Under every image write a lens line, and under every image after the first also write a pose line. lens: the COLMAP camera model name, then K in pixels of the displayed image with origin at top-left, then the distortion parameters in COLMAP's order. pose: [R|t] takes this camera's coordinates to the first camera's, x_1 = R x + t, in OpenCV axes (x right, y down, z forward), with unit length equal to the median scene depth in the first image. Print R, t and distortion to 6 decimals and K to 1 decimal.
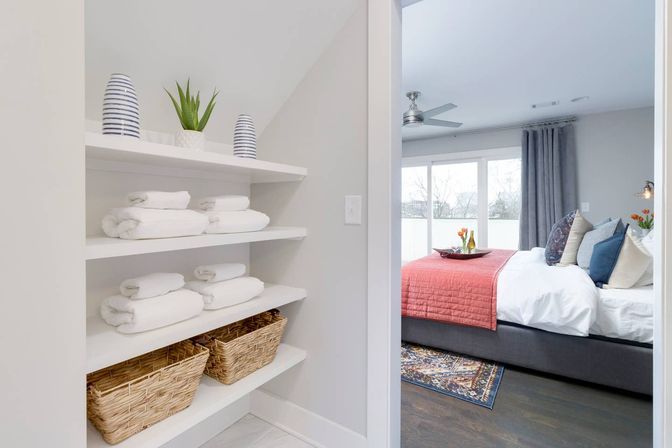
lens RADIAL K [[311.3, 0, 336.0], [0, 311.3, 224.0], [0, 0, 1]] dist [-0.001817, -0.000186]
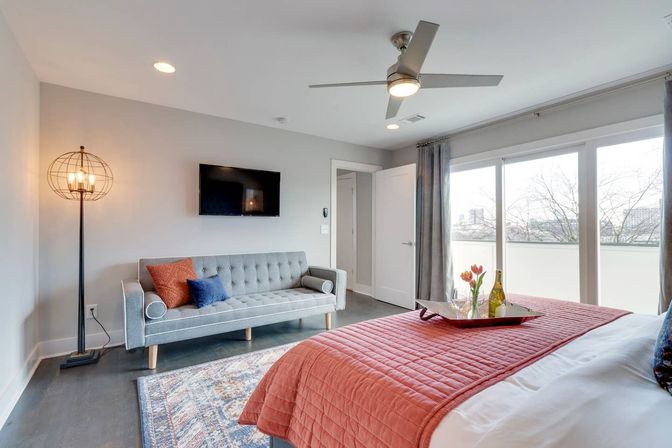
lens RADIAL K [[311.3, 0, 336.0], [0, 311.3, 224.0], [0, 0, 1]] dist [-0.001817, -0.000186]
pose [[0.928667, -0.006225, -0.370861, 0.264890], [-0.018140, 0.997900, -0.062175, -0.012537], [0.370470, 0.064468, 0.926605, 0.296500]]
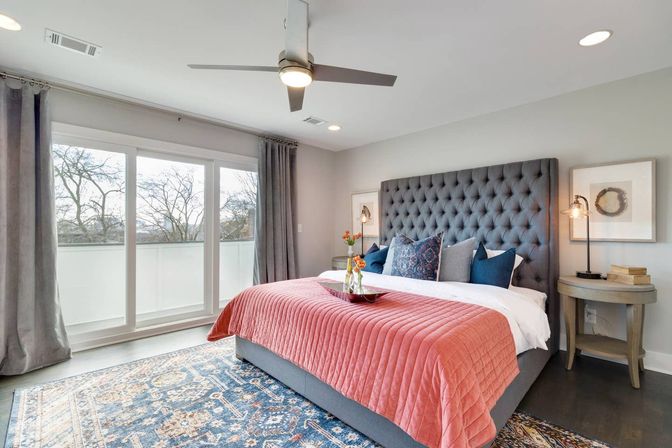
lens RADIAL K [[307.7, 0, 336.6], [0, 307.7, 229.7], [0, 0, 1]] dist [-0.001906, -0.000451]
pose [[0.221624, 0.003559, 0.975126, -0.204569], [0.039611, 0.999135, -0.012650, -0.029428], [-0.974327, 0.041429, 0.221291, 0.605110]]
